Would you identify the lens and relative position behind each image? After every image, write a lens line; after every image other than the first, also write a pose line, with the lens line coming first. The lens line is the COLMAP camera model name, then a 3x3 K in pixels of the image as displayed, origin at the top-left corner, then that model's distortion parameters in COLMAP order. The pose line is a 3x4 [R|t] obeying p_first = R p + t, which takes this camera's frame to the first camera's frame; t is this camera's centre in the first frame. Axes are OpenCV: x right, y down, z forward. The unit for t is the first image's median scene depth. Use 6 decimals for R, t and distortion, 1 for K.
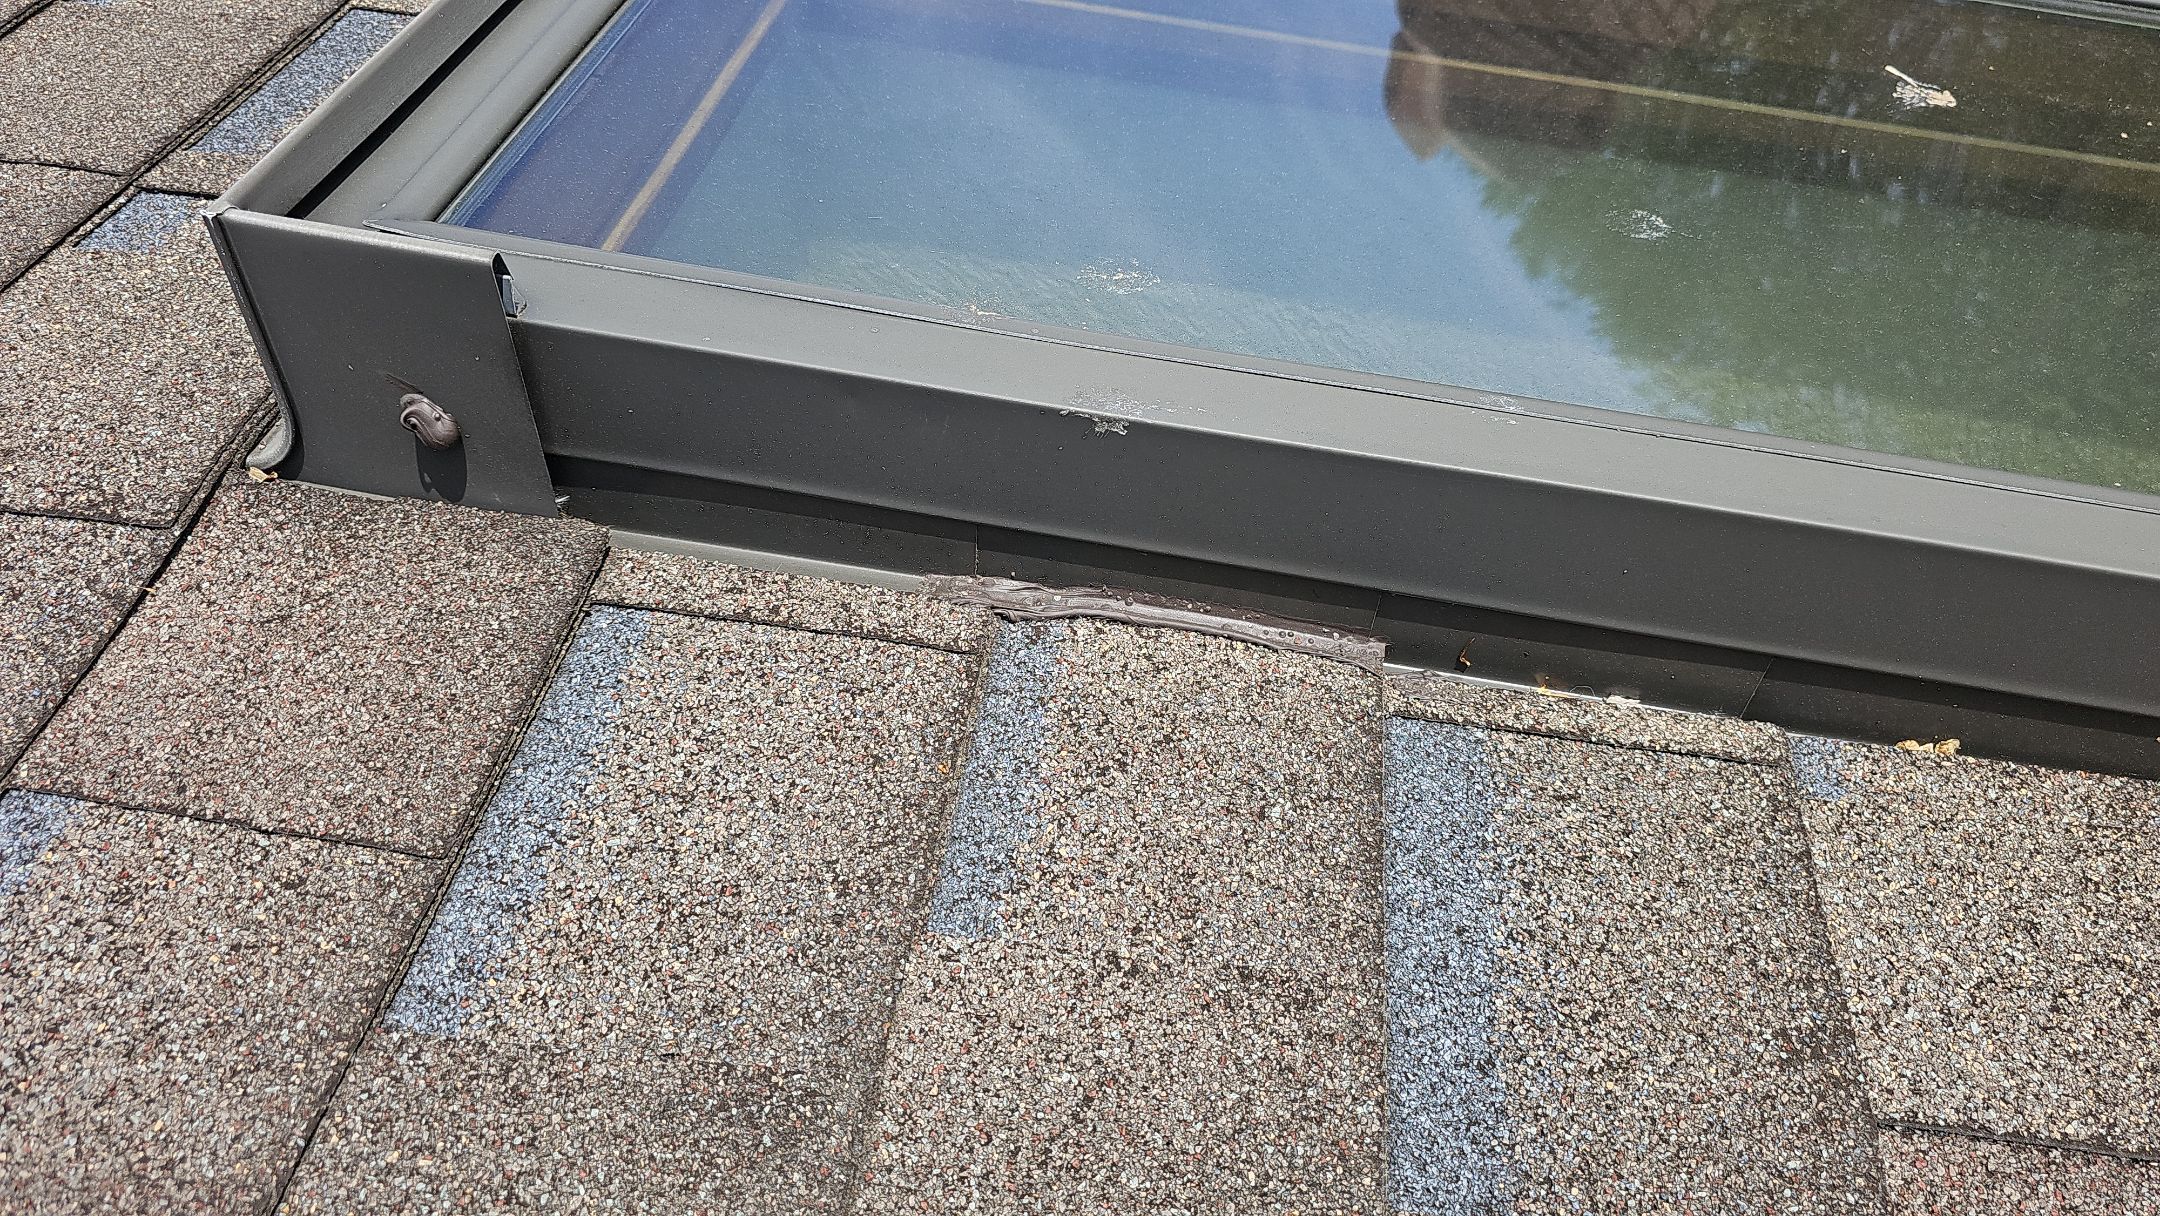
lens RADIAL K [[1483.4, 0, 1120.0], [0, 1483.4, 577.5], [0, 0, 1]] dist [0.053520, -0.053961]
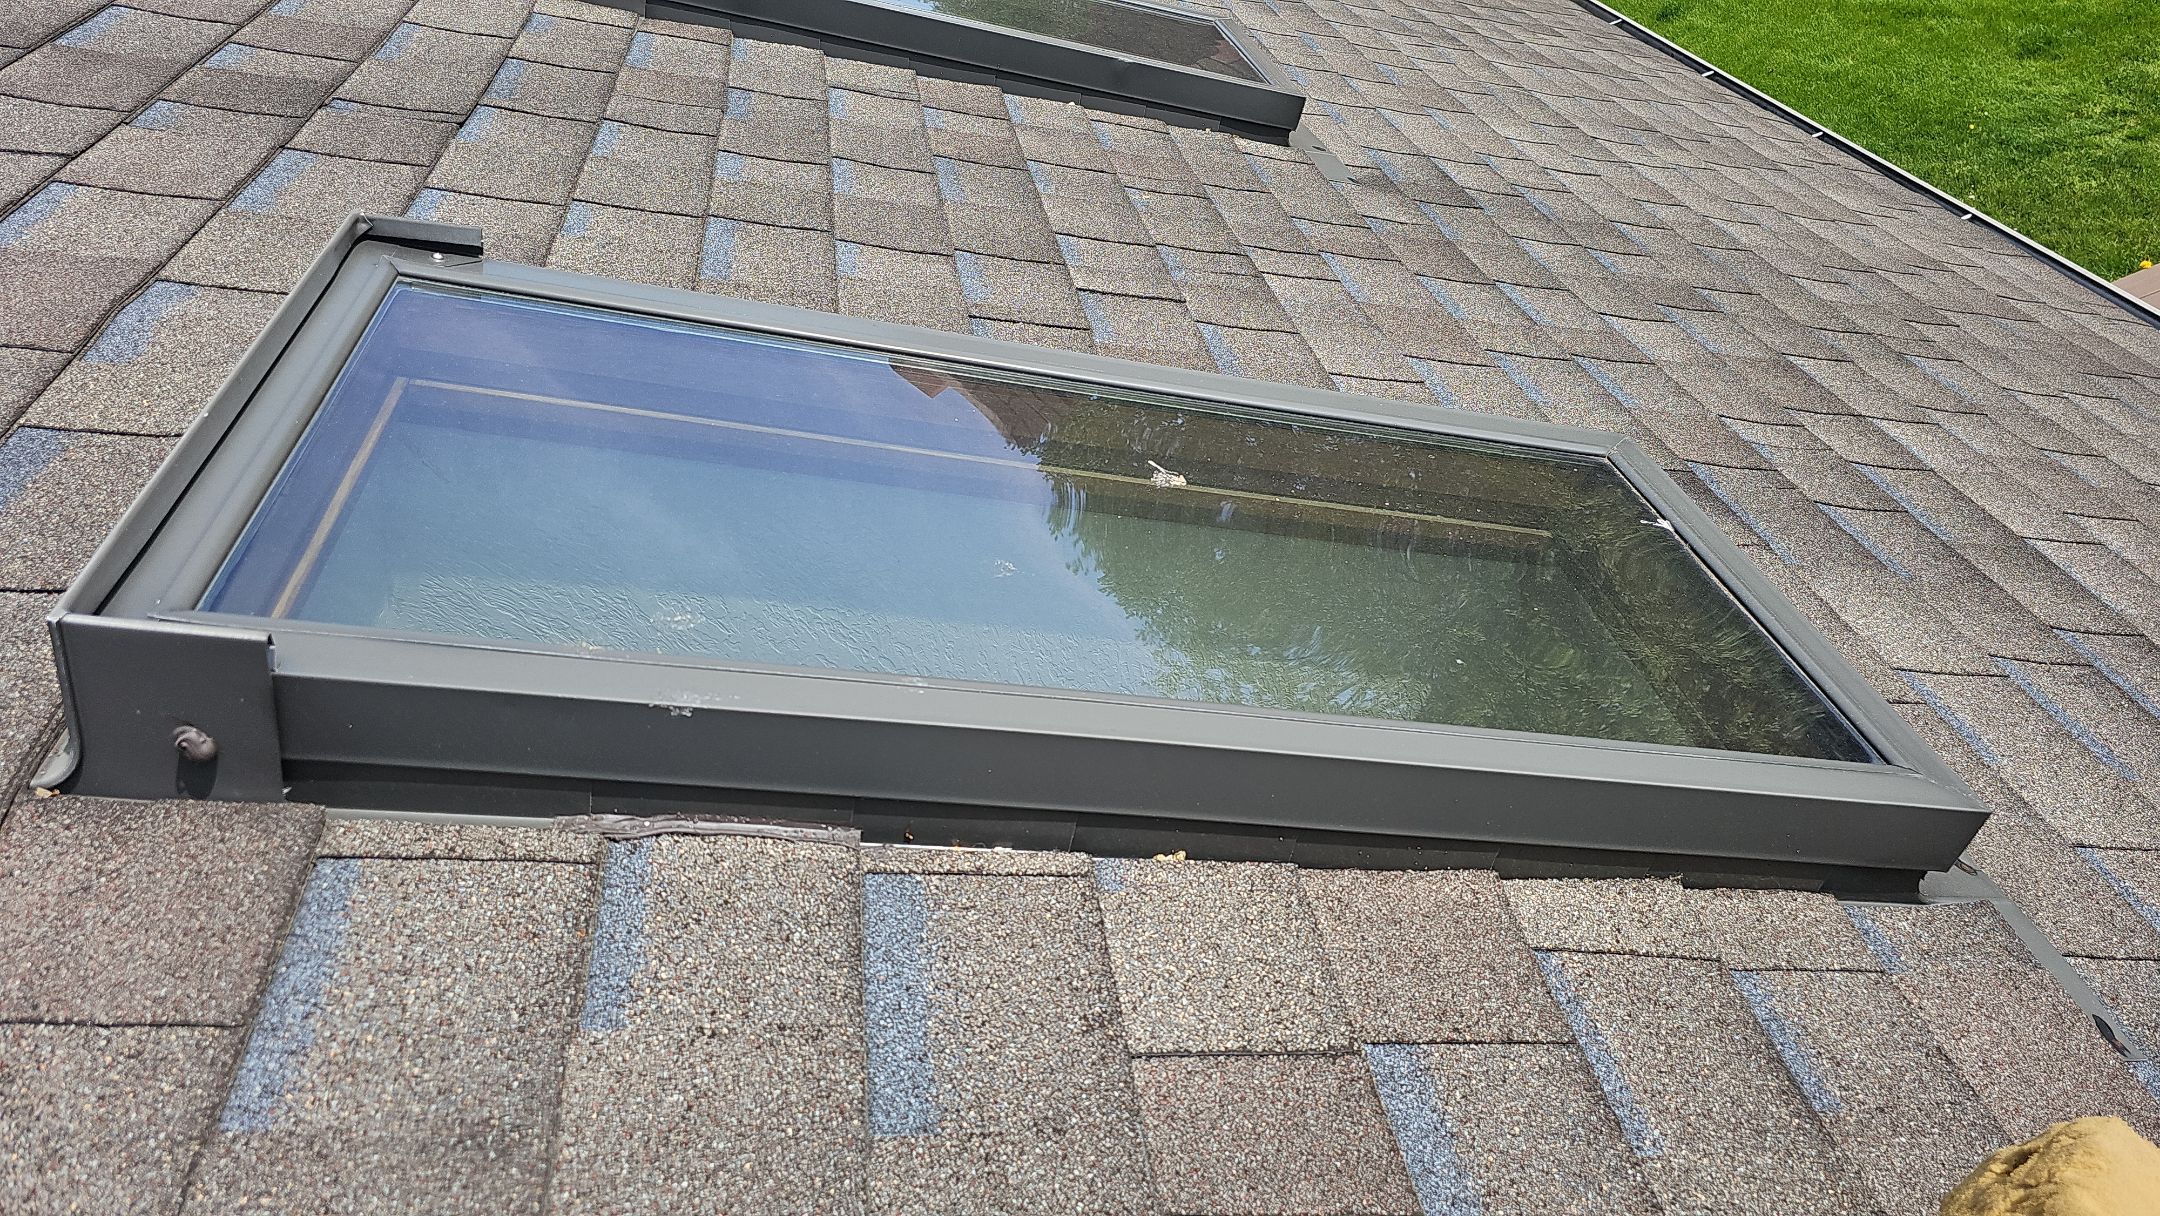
lens RADIAL K [[1483.4, 0, 1120.0], [0, 1483.4, 577.5], [0, 0, 1]] dist [0.053520, -0.053961]
pose [[0.950377, -0.046752, 0.307569, -0.046720], [0.099073, 0.982654, -0.156764, 0.063580], [-0.294905, 0.179457, 0.938524, -0.770442]]
